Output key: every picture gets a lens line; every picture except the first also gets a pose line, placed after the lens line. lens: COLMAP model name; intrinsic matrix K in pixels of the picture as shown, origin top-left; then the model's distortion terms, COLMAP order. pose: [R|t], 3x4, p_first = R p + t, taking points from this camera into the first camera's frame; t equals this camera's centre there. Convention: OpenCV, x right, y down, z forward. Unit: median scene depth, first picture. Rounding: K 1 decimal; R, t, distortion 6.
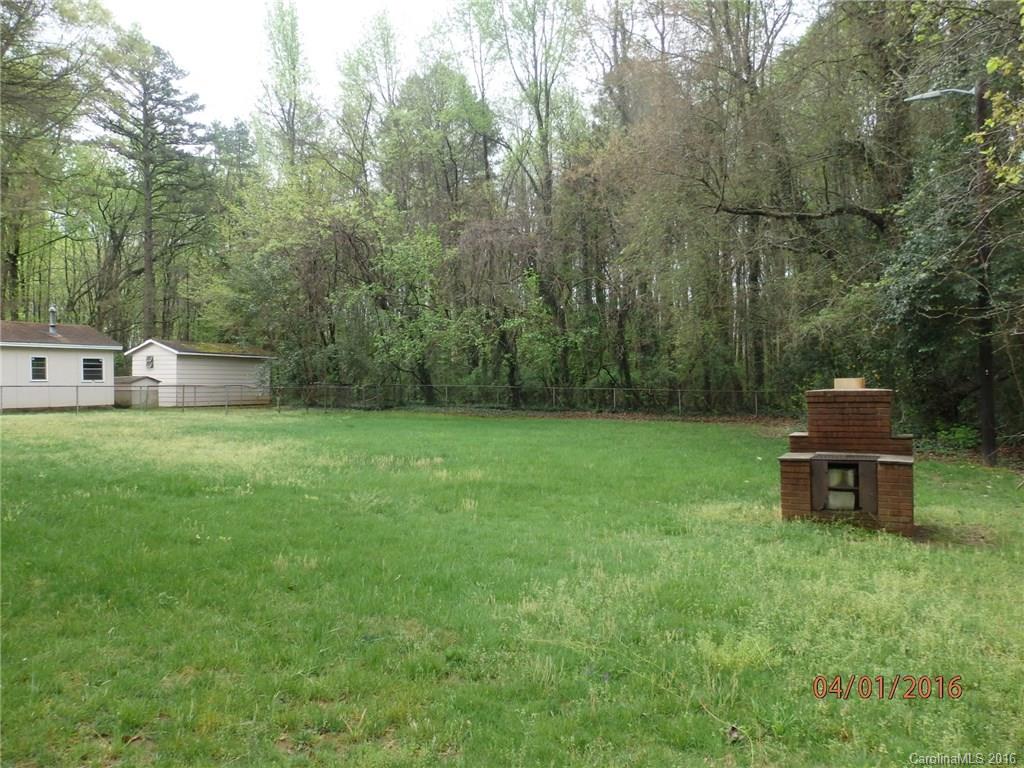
lens RADIAL K [[752.7, 0, 514.7], [0, 752.7, 384.0], [0, 0, 1]] dist [-0.008788, 0.000858]
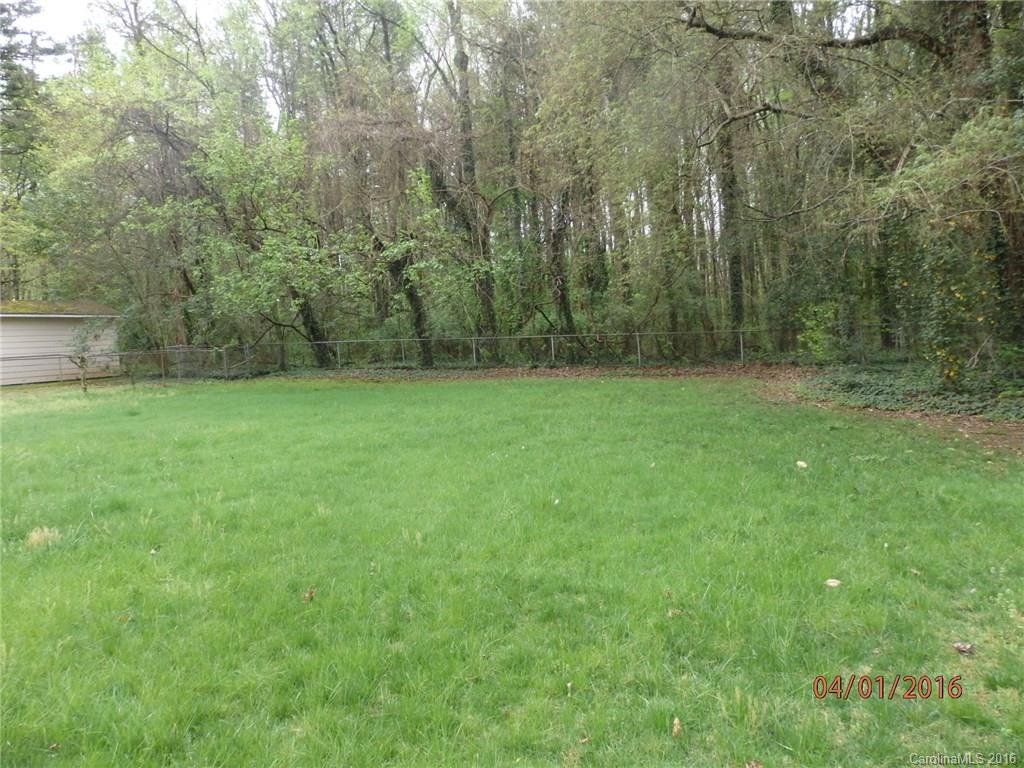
lens RADIAL K [[752.7, 0, 509.9], [0, 752.7, 383.9], [0, 0, 1]] dist [-0.008788, 0.000858]
pose [[0.997770, -0.048829, 0.045502, 0.051488], [0.045796, 0.996803, 0.065470, 0.002699], [-0.048553, -0.063240, 0.996817, 0.237730]]
